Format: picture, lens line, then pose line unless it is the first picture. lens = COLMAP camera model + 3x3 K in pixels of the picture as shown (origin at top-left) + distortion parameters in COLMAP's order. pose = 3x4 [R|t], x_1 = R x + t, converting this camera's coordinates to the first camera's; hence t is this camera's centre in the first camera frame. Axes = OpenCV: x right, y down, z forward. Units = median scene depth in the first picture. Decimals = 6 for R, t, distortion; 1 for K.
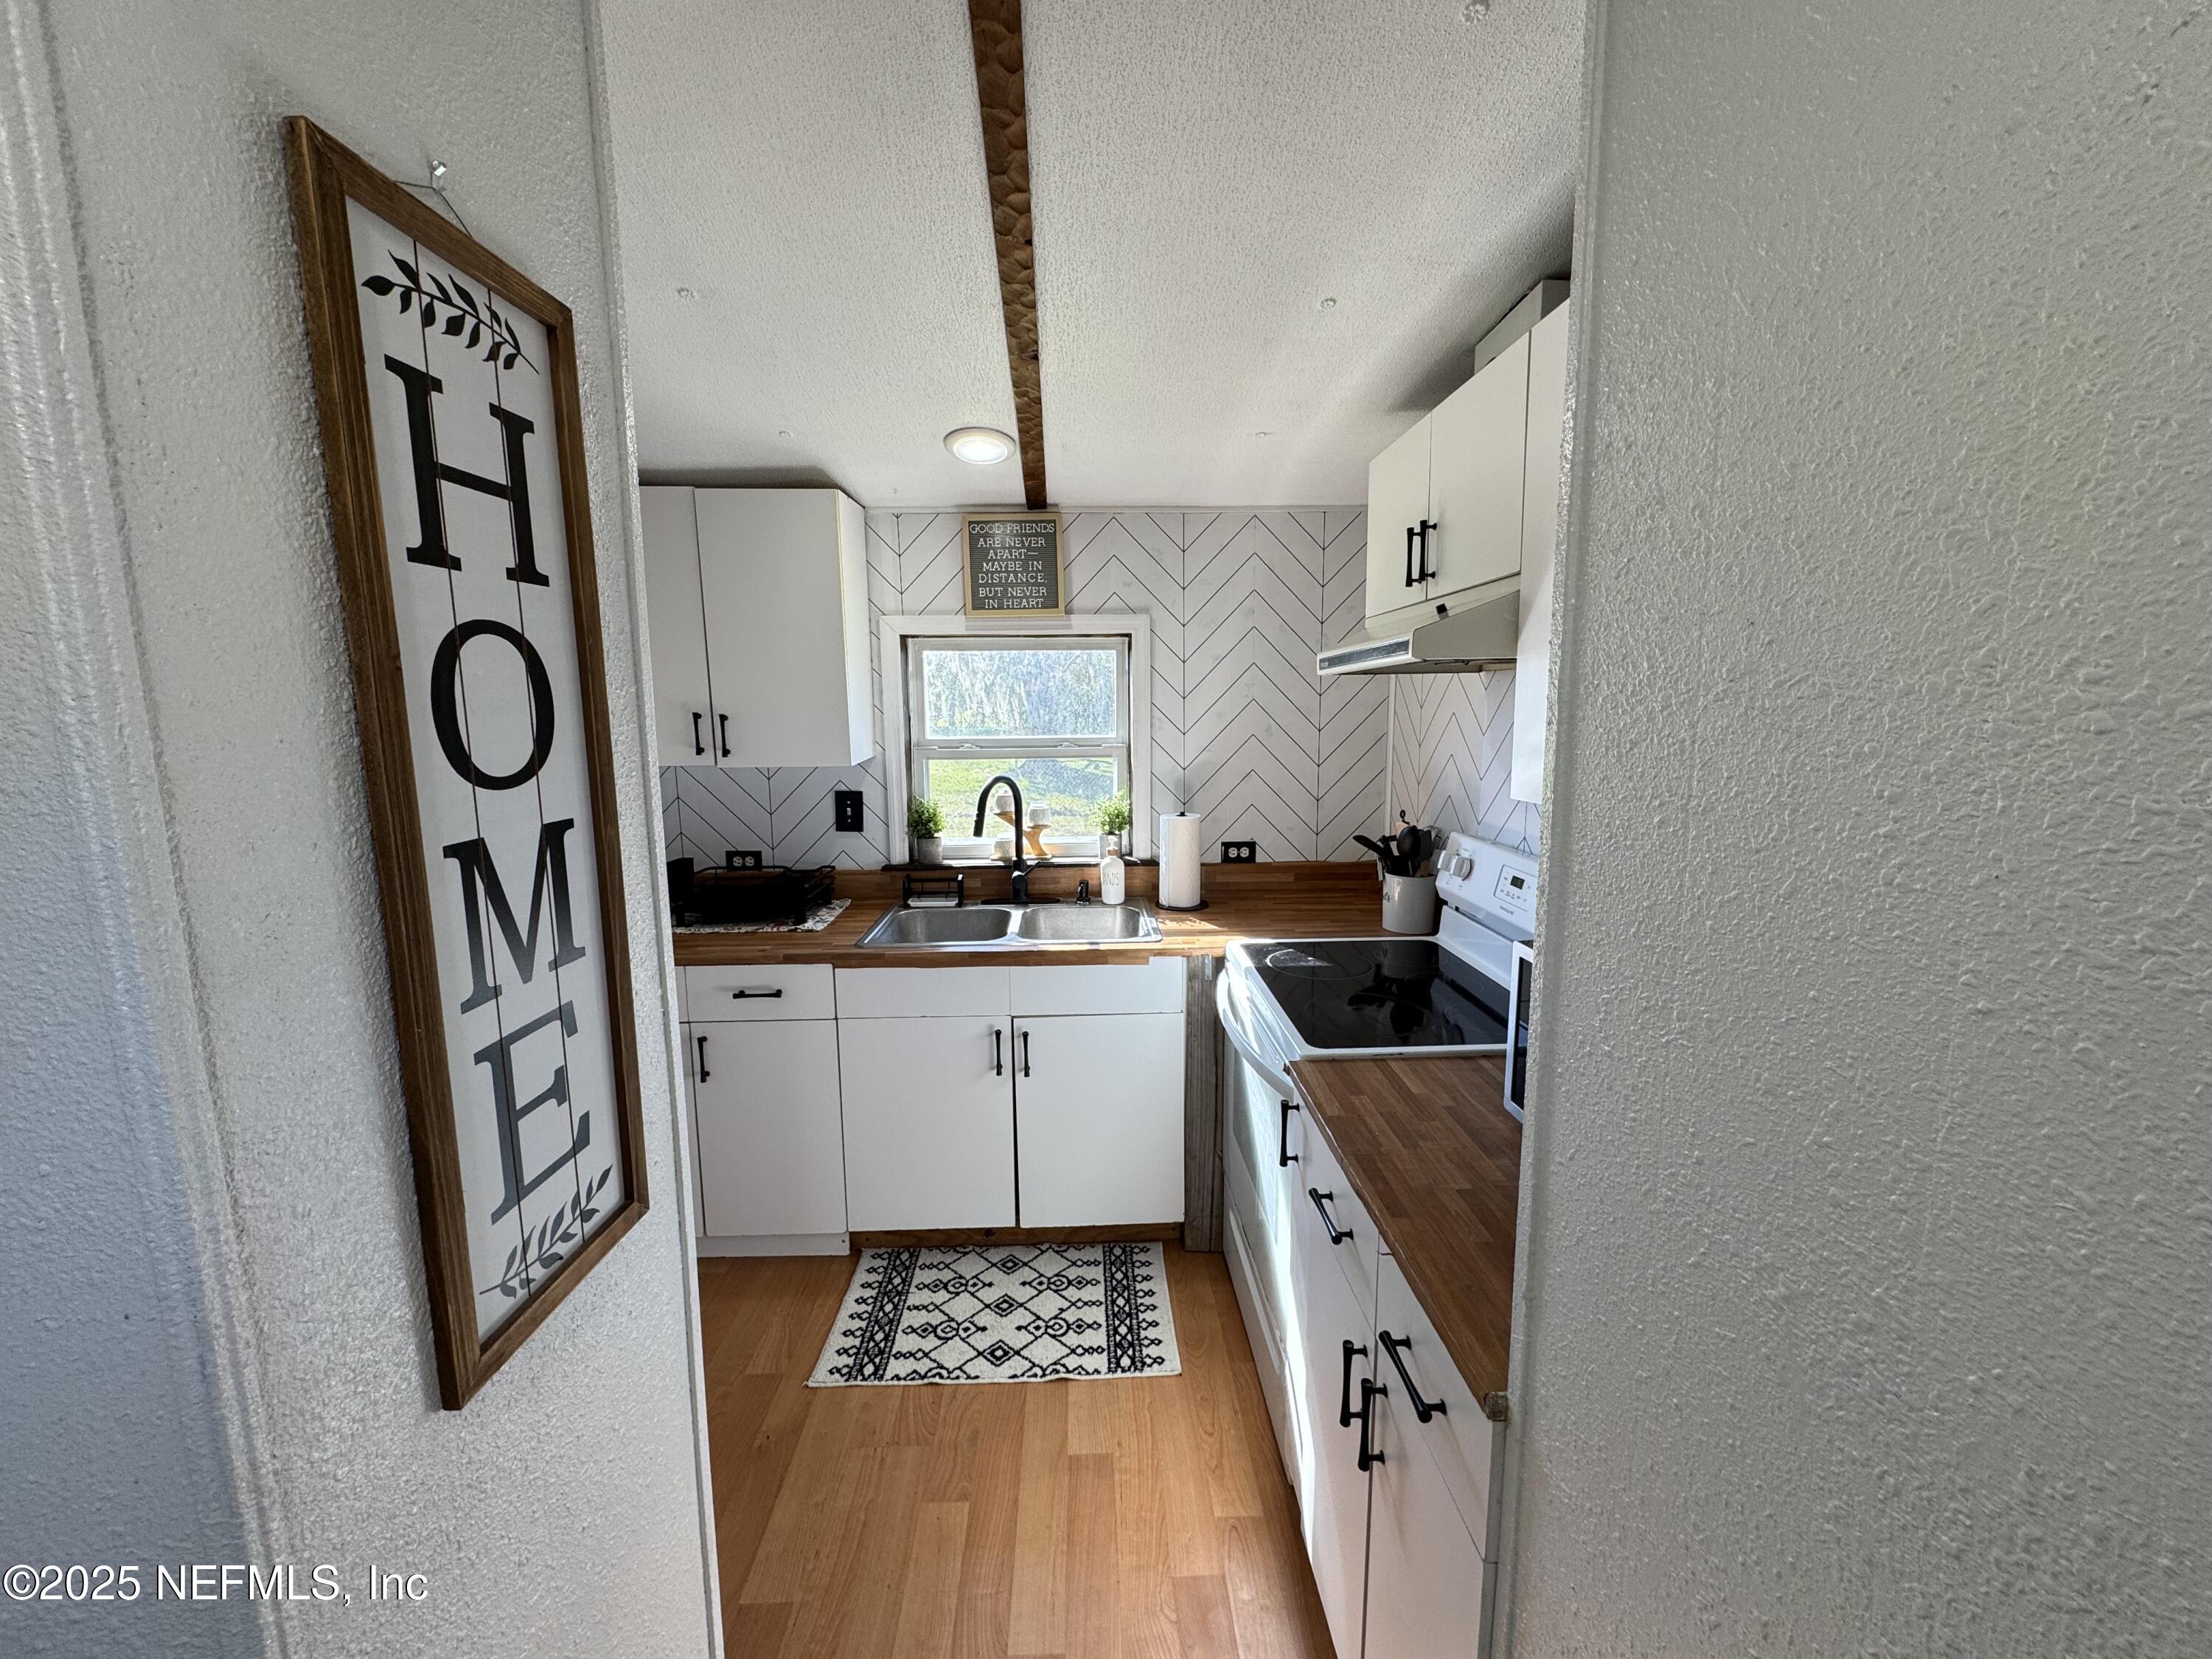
lens RADIAL K [[883.4, 0, 1116.2], [0, 883.4, 832.9], [0, 0, 1]] dist [-0.003117, -0.000106]
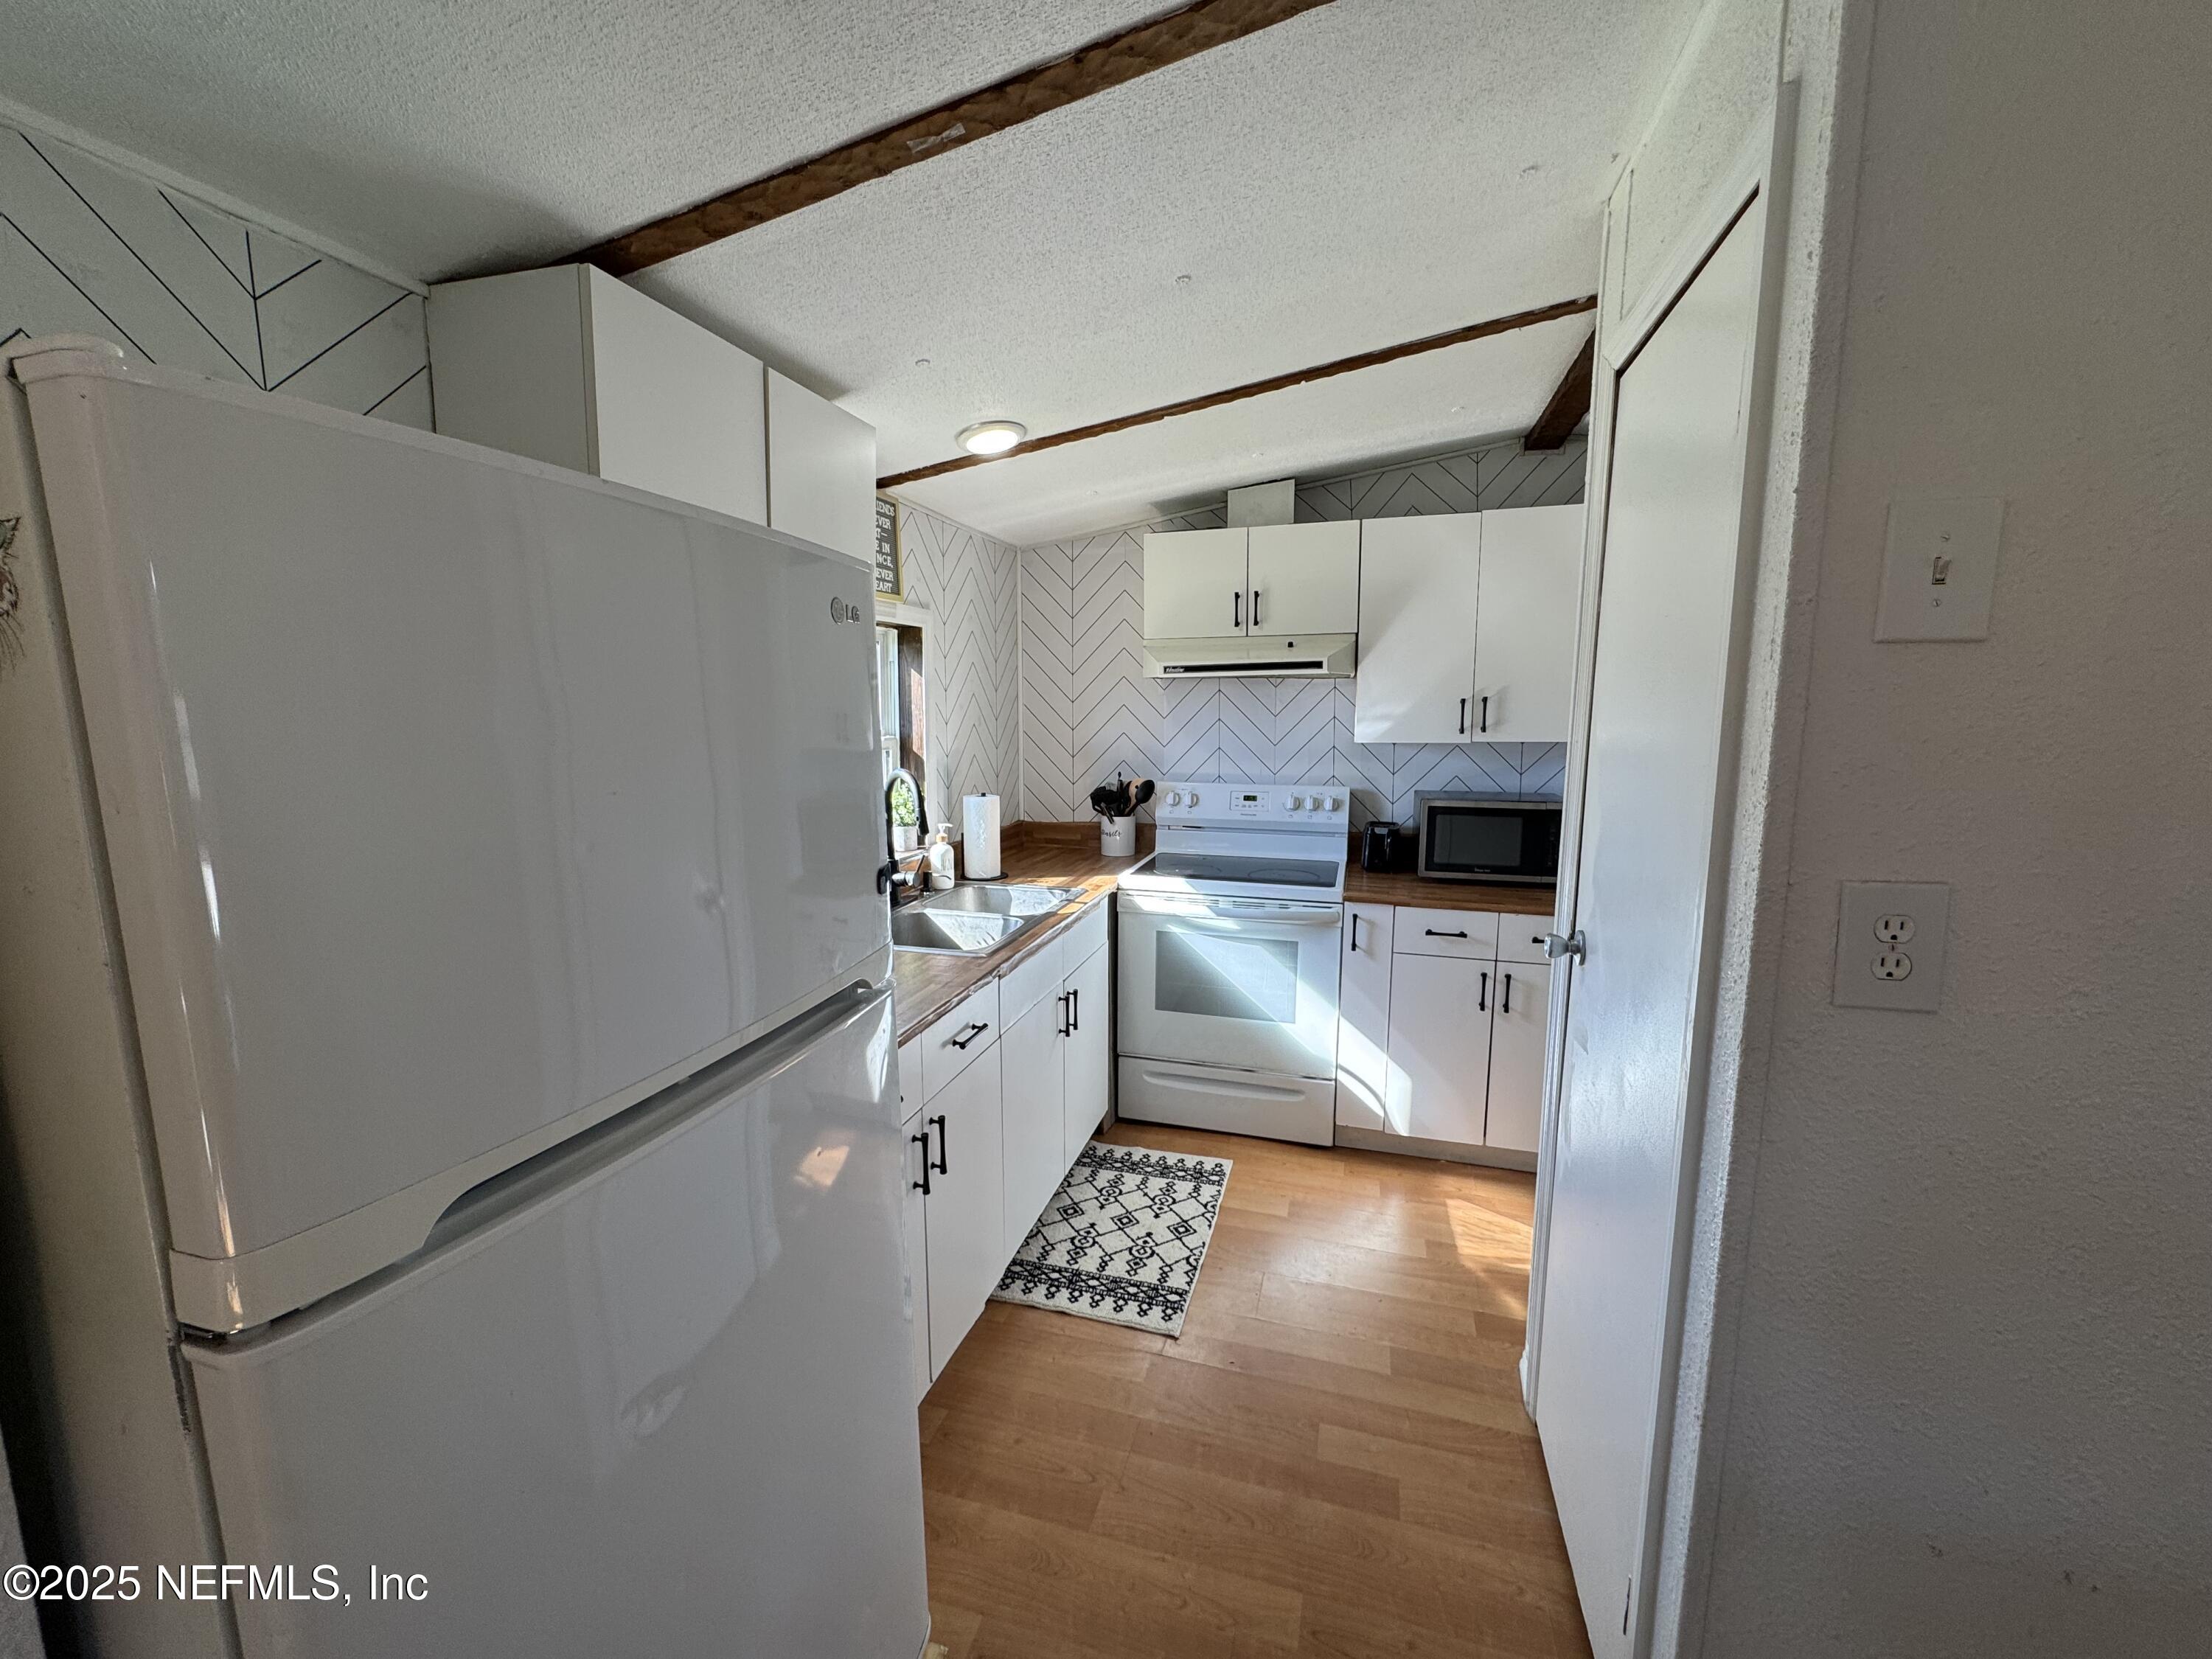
lens RADIAL K [[883.4, 0, 1104.2], [0, 883.4, 833.0], [0, 0, 1]] dist [-0.003117, -0.000106]
pose [[0.318029, -0.127184, 0.939512, -1.152351], [0.136112, 0.986821, 0.087514, -0.061967], [-0.938260, 0.100046, 0.331149, 0.602873]]
